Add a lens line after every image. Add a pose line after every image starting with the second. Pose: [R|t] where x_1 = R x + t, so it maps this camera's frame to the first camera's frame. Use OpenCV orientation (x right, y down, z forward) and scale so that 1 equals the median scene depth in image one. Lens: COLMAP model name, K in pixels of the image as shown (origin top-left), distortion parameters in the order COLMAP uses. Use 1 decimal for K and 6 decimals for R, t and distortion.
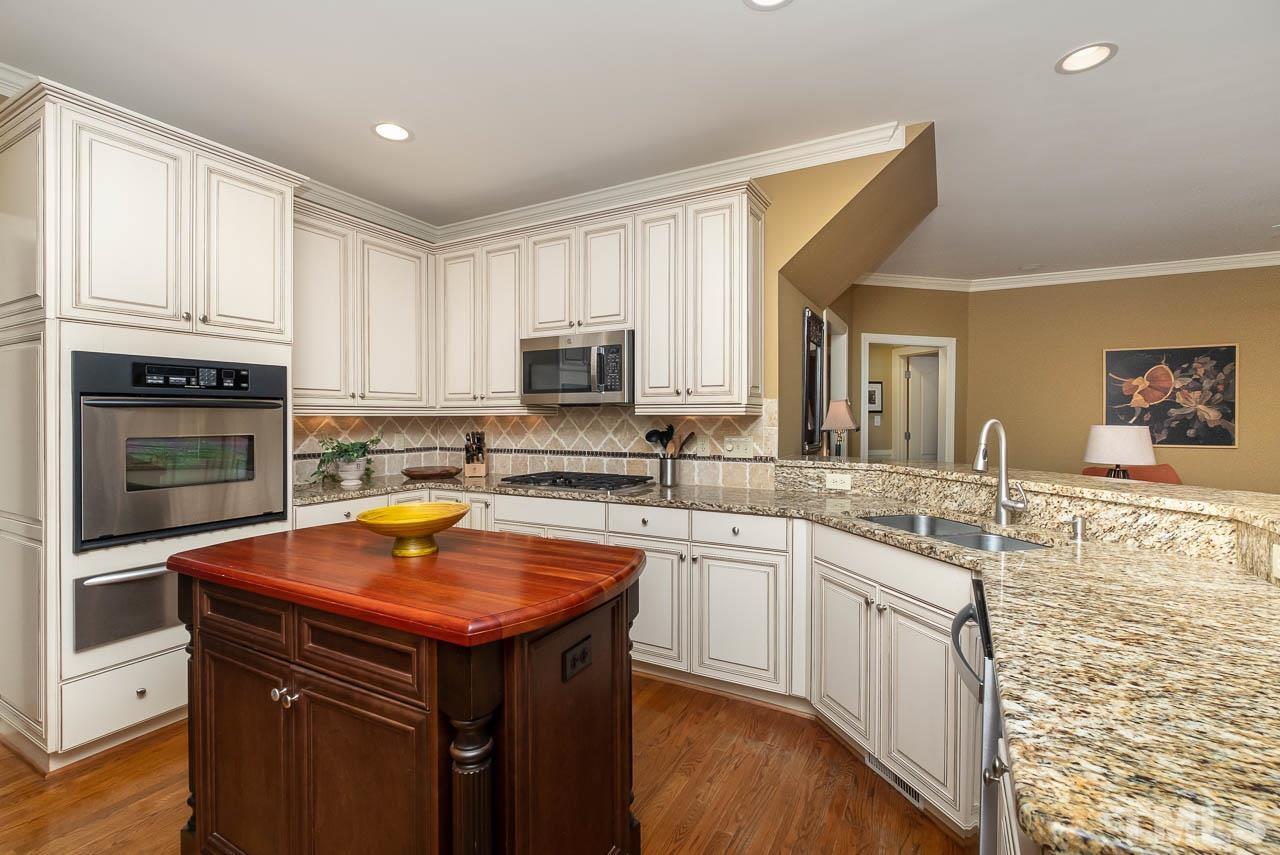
lens RADIAL K [[571.9, 0, 640.6], [0, 571.9, 423.9], [0, 0, 1]] dist [0.000759, 0.000250]
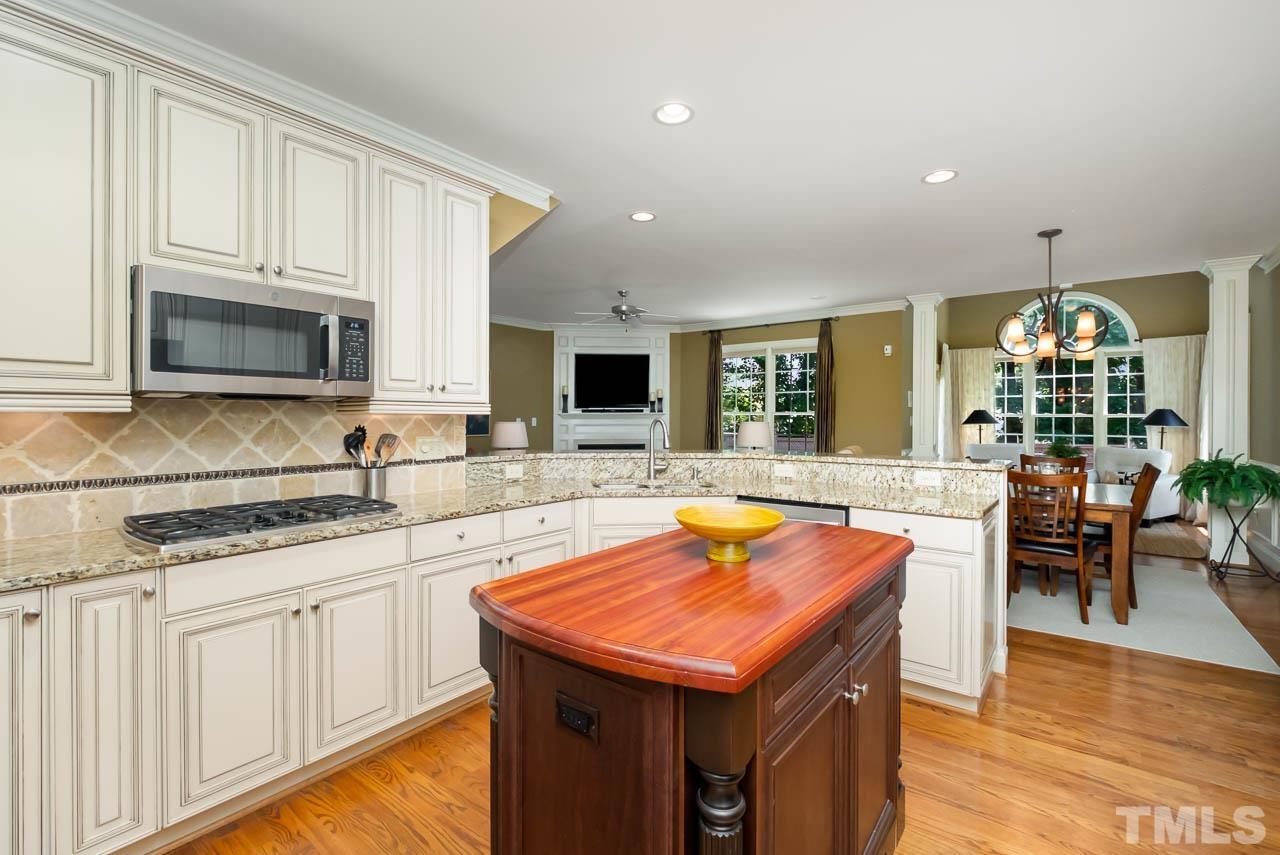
lens RADIAL K [[571.9, 0, 648.8], [0, 571.9, 422.4], [0, 0, 1]] dist [0.000759, 0.000250]
pose [[0.149209, -0.009732, 0.988758, -0.636698], [0.008909, 0.999924, 0.008497, -0.006036], [-0.988765, 0.007541, 0.149285, 0.456696]]
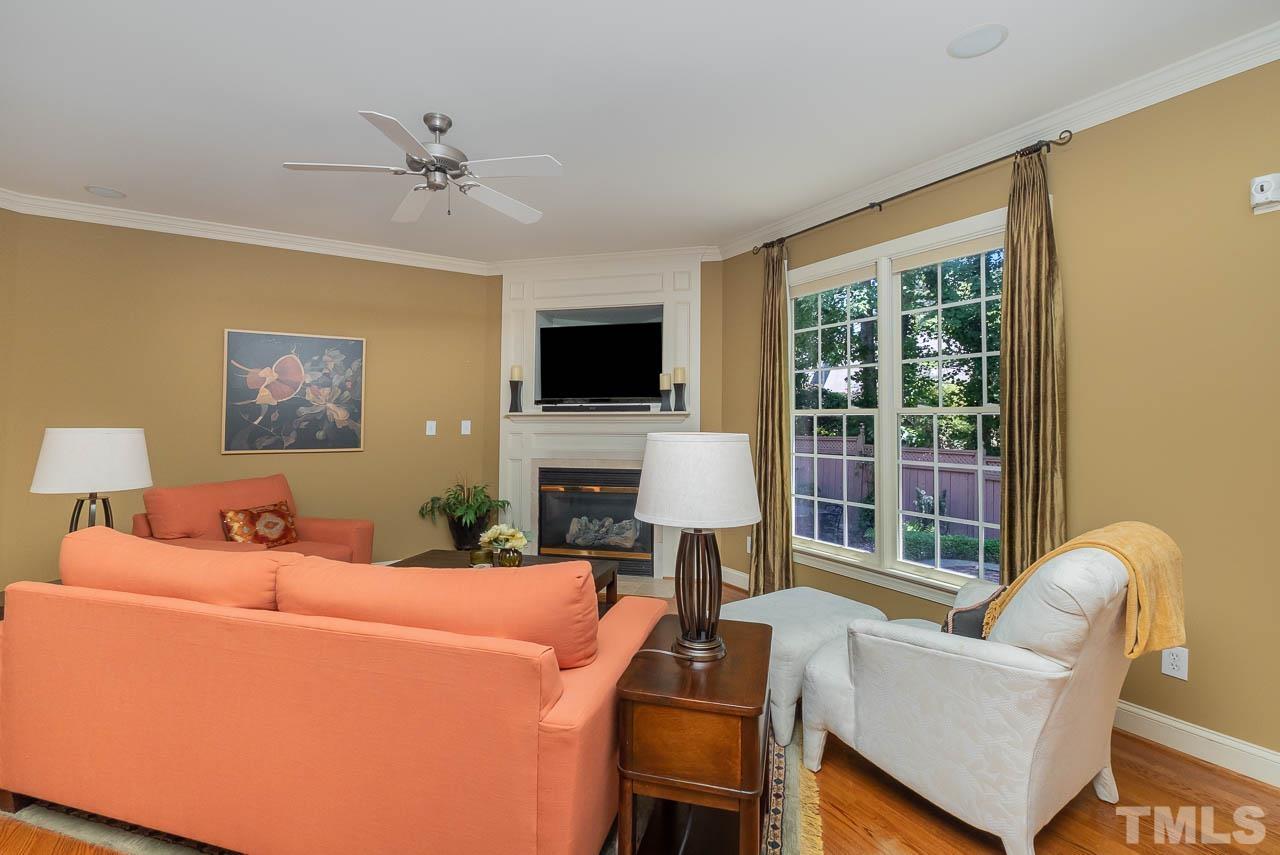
lens RADIAL K [[571.9, 0, 640.7], [0, 571.9, 420.1], [0, 0, 1]] dist [0.000759, 0.000250]
pose [[0.505564, 0.004849, 0.862776, 0.621661], [0.005186, 0.999949, -0.008658, 0.003909], [-0.862774, 0.008852, 0.505513, 0.189333]]
